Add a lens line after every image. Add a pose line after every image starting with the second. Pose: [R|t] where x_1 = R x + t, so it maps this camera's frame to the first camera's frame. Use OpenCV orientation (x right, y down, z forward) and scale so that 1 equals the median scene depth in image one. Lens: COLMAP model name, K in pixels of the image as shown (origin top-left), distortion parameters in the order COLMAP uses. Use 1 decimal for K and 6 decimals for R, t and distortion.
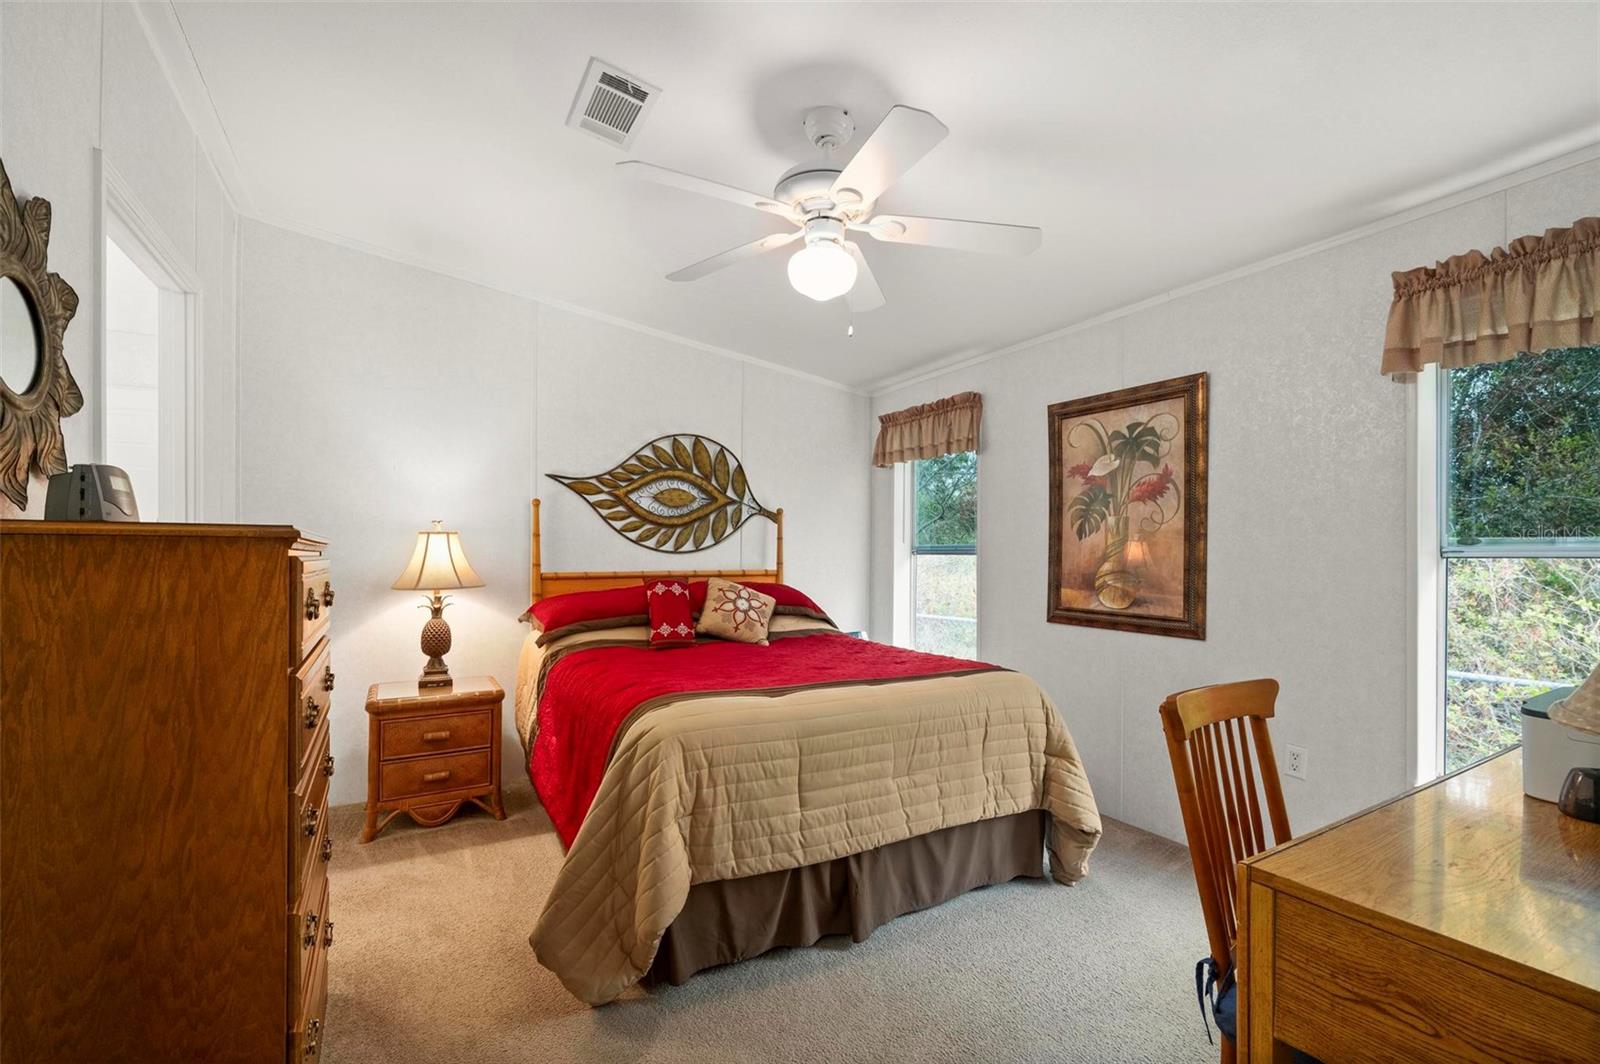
lens RADIAL K [[699.5, 0, 796.3], [0, 699.5, 542.4], [0, 0, 1]] dist [0.000749, -0.000090]
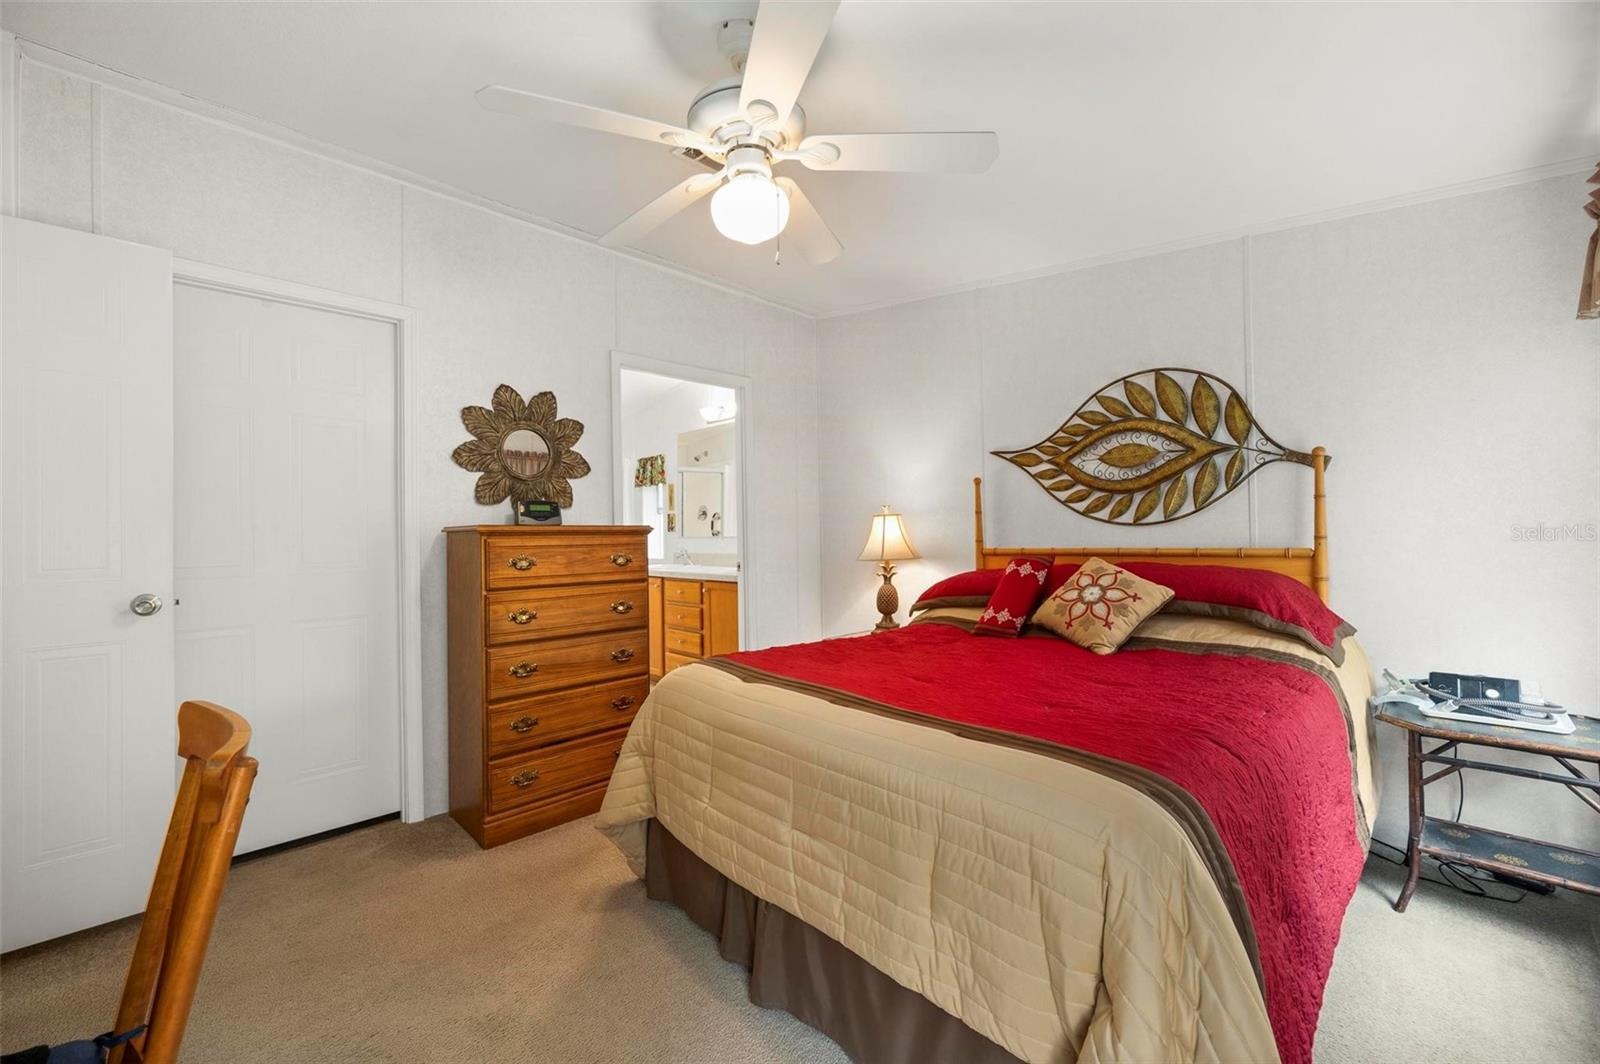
lens RADIAL K [[635.8, 0, 802.4], [0, 635.8, 532.8], [0, 0, 1]] dist [-0.001055, -0.000164]
pose [[0.238559, -0.012617, -0.971046, 0.444789], [0.036407, 0.999329, -0.004041, 0.013167], [0.970445, -0.034389, 0.238858, 0.473221]]
